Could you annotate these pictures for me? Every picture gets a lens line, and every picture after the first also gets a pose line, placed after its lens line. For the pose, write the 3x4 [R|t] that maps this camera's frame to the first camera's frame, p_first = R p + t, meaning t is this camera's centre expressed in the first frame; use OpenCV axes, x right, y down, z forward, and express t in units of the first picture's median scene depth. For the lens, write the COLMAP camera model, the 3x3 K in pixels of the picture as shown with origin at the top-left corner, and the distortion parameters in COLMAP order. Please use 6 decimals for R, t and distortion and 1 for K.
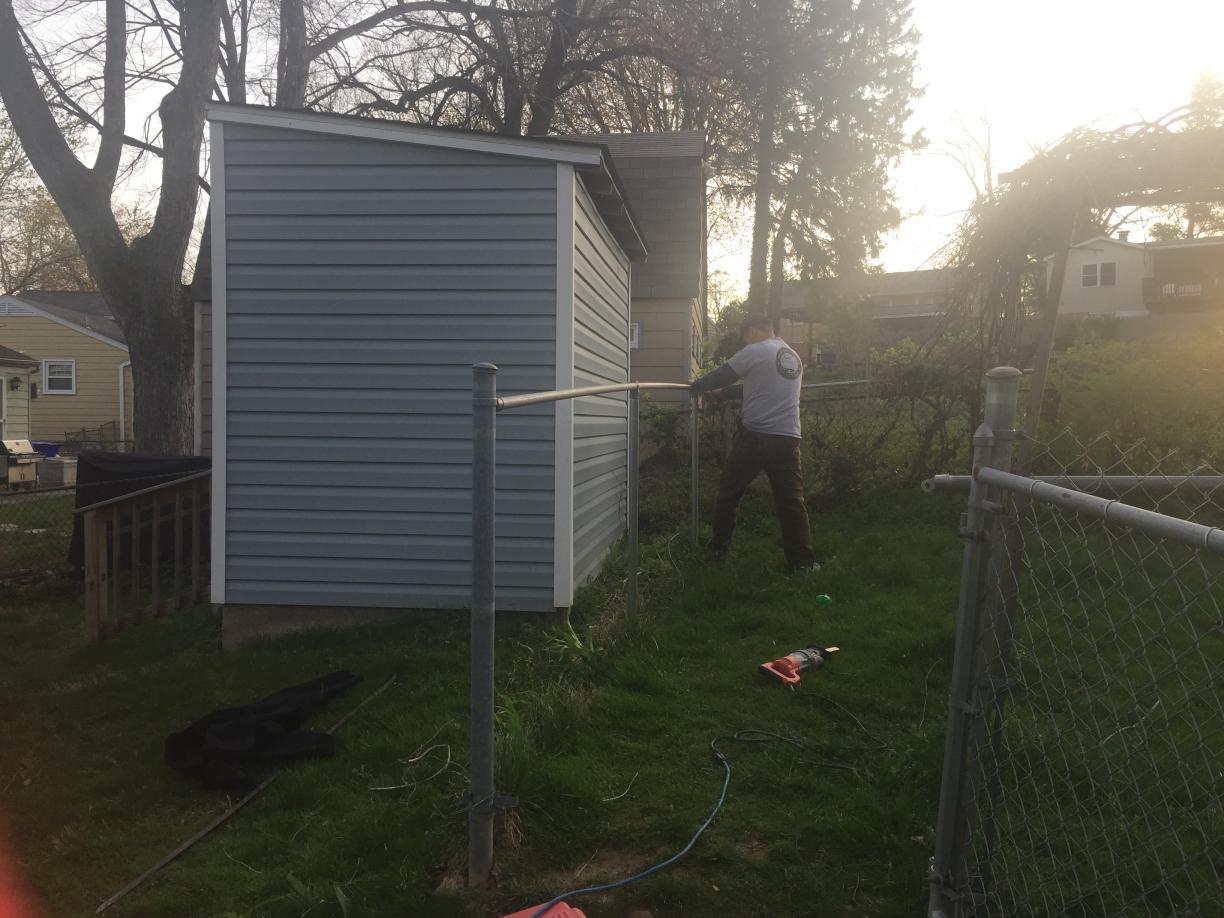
lens RADIAL K [[1044.9, 0, 612.0], [0, 1044.9, 459.0], [0, 0, 1]] dist [0.082162, -0.134849]
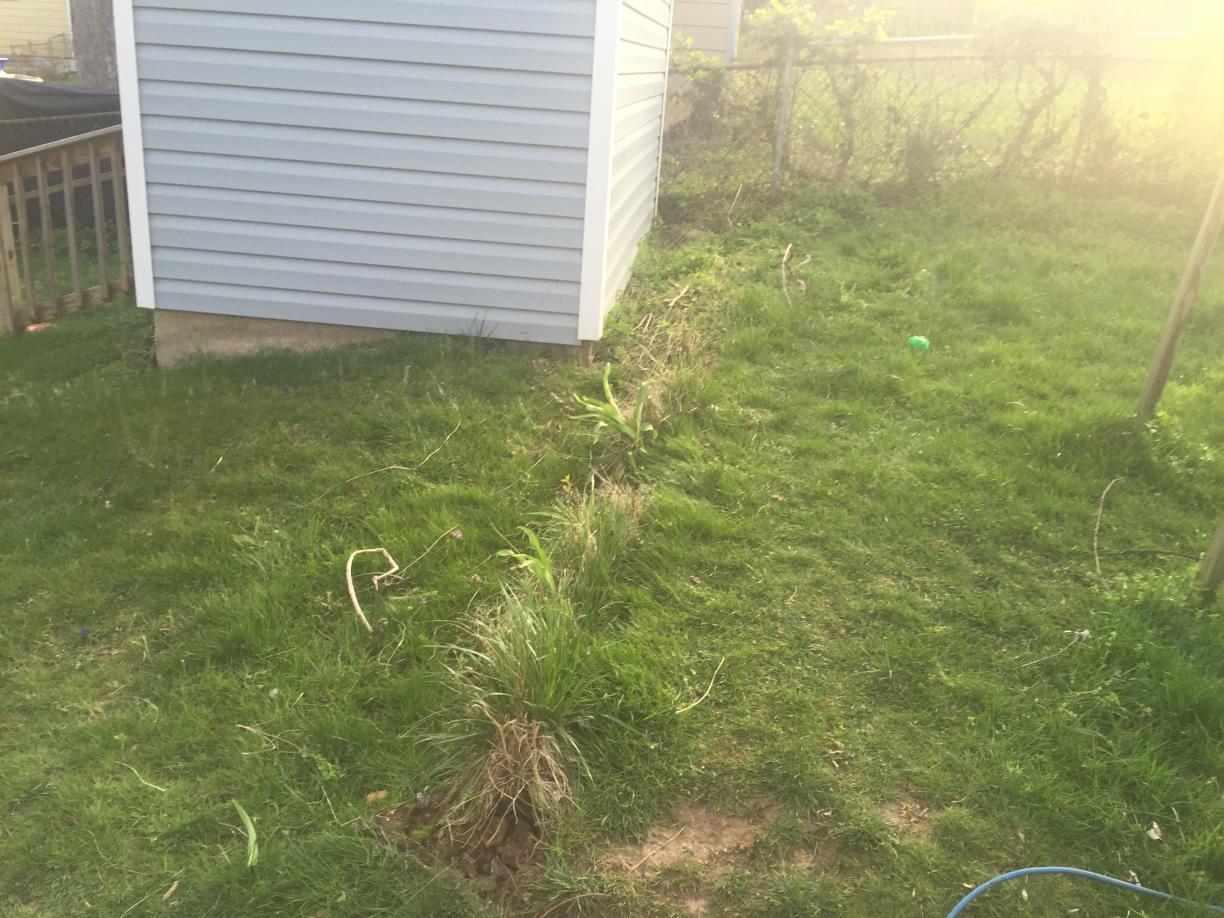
lens RADIAL K [[1044.9, 0, 612.0], [0, 1044.9, 459.0], [0, 0, 1]] dist [0.082162, -0.134849]
pose [[0.998797, 0.045408, 0.018503, -0.038388], [-0.048944, 0.946003, 0.320442, -0.024753], [-0.002954, -0.320962, 0.947087, 0.221720]]
